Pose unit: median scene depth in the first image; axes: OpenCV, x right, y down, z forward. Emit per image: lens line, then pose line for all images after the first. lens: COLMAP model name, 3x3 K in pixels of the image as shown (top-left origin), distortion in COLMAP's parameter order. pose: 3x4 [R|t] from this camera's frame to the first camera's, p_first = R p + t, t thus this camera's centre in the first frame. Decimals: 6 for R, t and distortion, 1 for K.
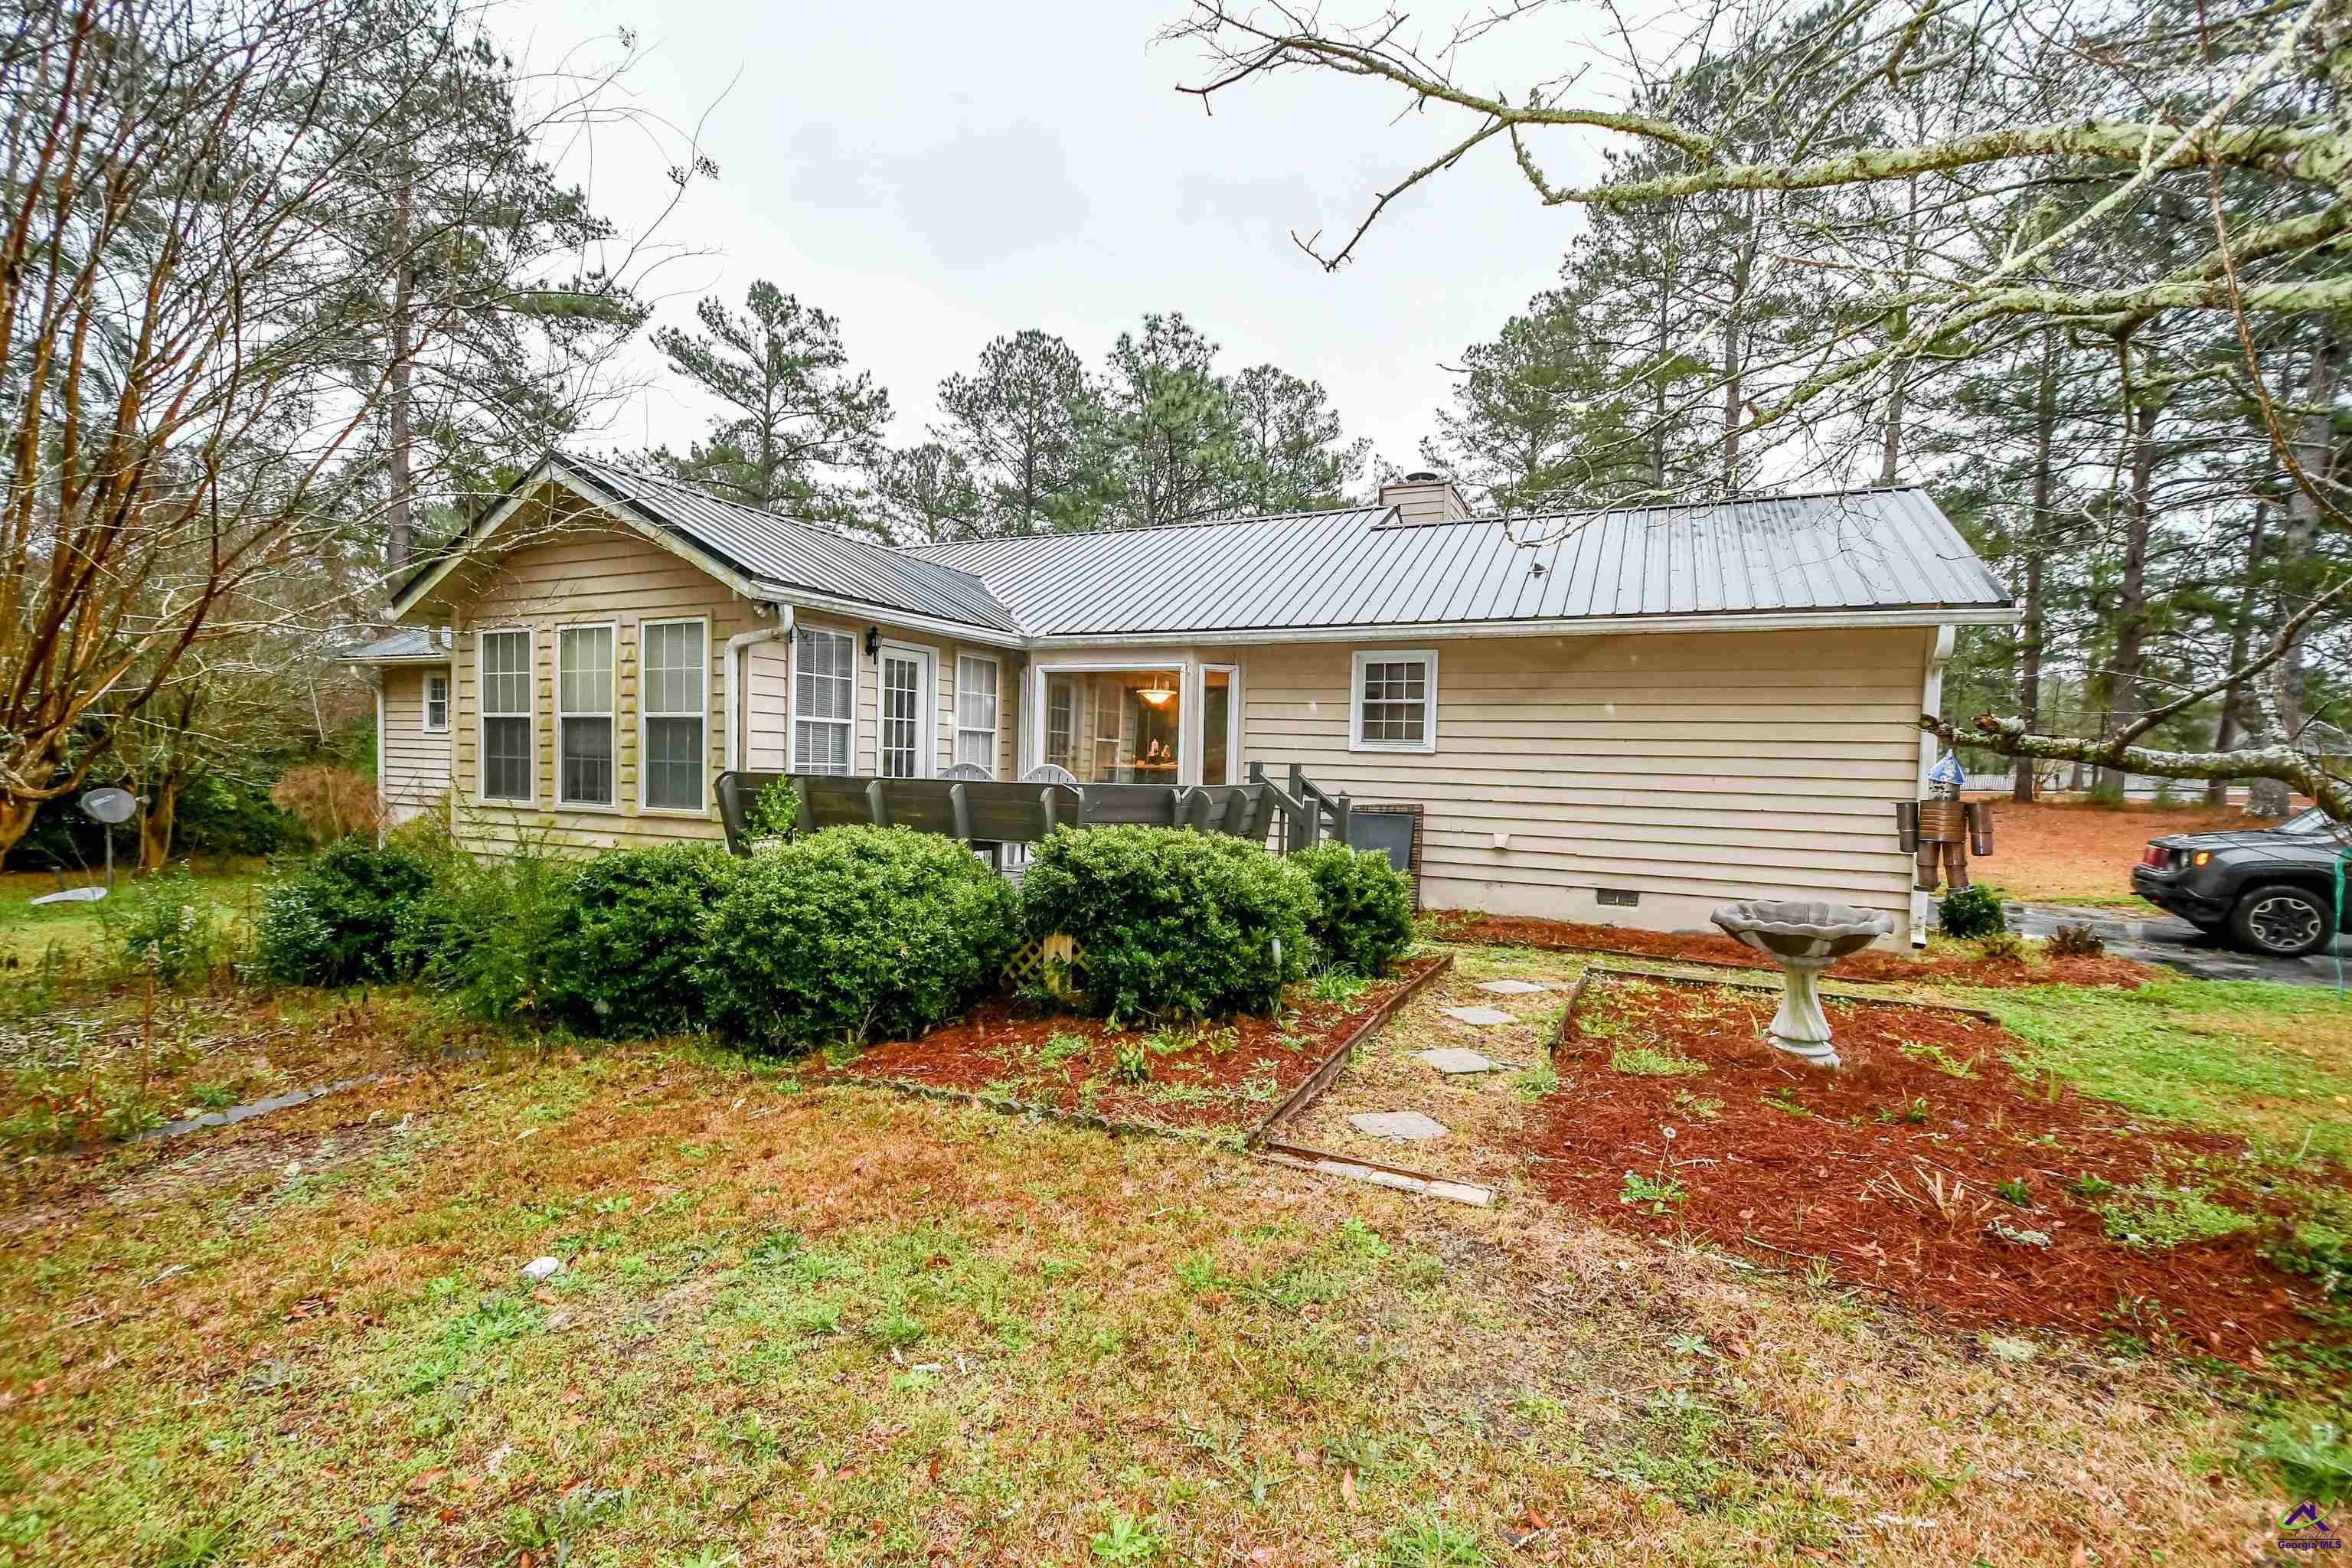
lens RADIAL K [[1013.2, 0, 1178.6], [0, 1013.2, 790.1], [0, 0, 1]] dist [-0.002082, -0.000787]
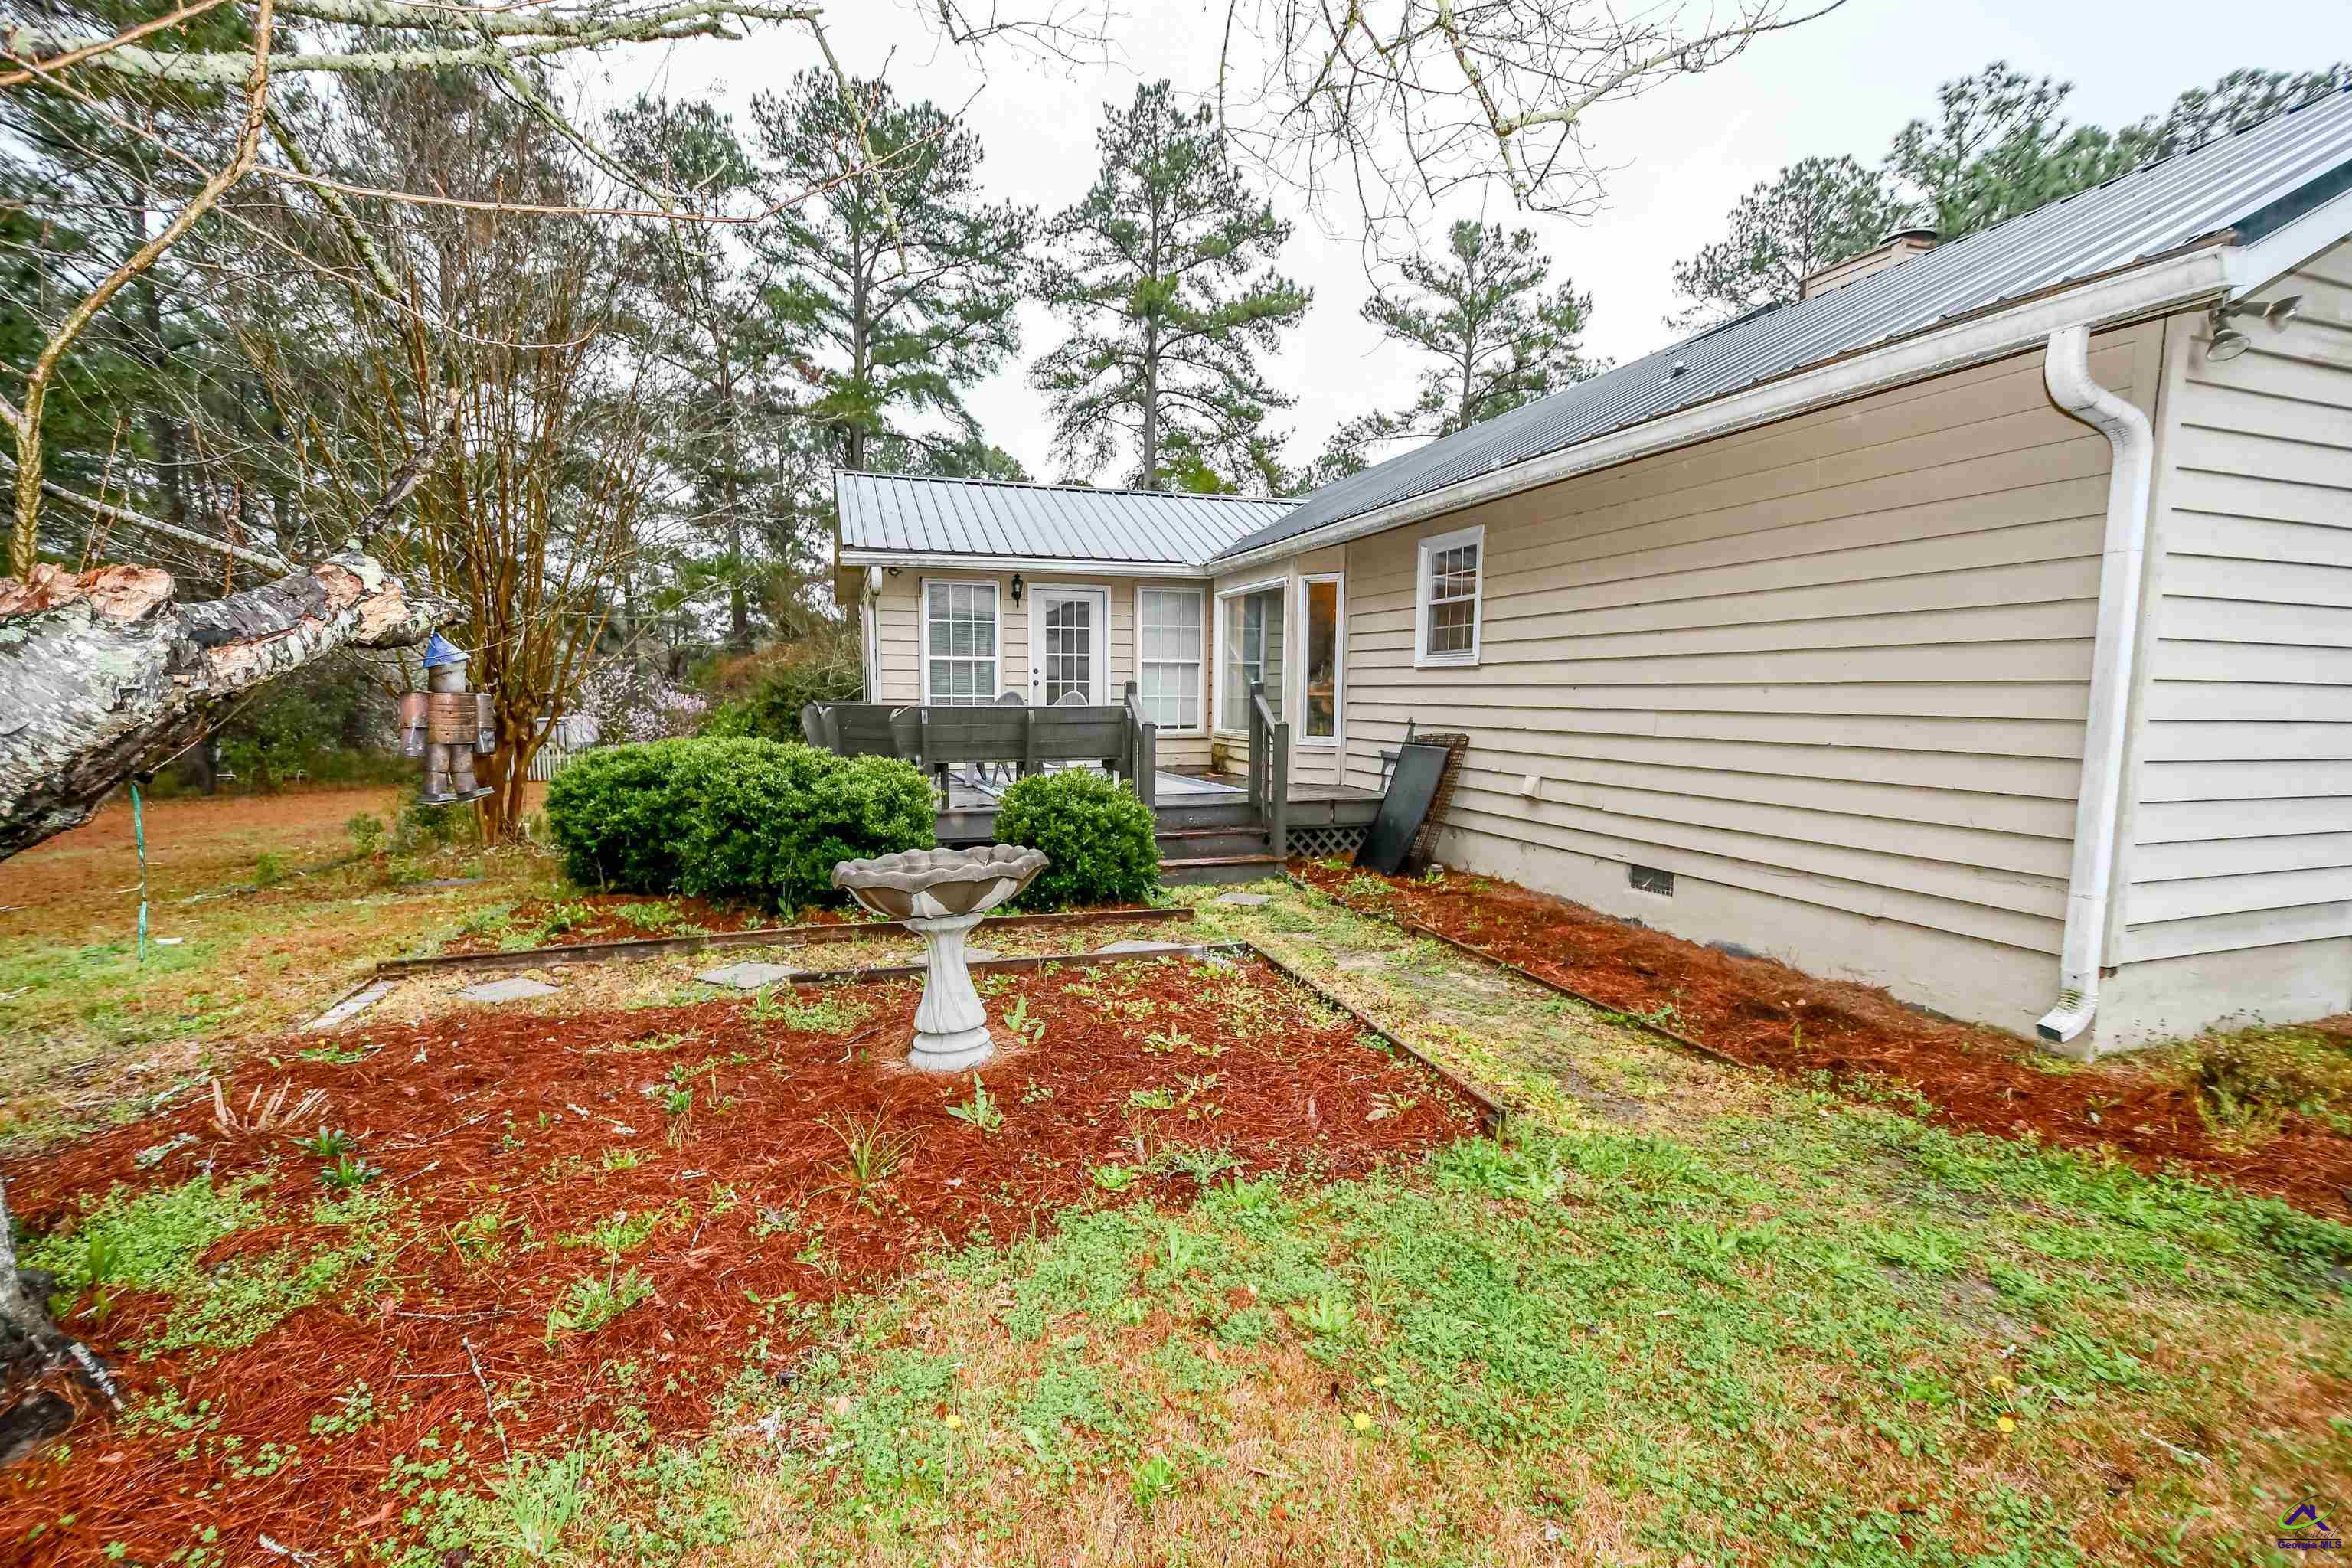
lens RADIAL K [[1013.2, 0, 1176.8], [0, 1013.2, 789.9], [0, 0, 1]] dist [-0.002082, -0.000787]
pose [[0.701383, 0.045517, -0.711330, 0.603779], [-0.002607, 0.998116, 0.061297, 0.009145], [0.712780, -0.041138, 0.700180, 0.302076]]
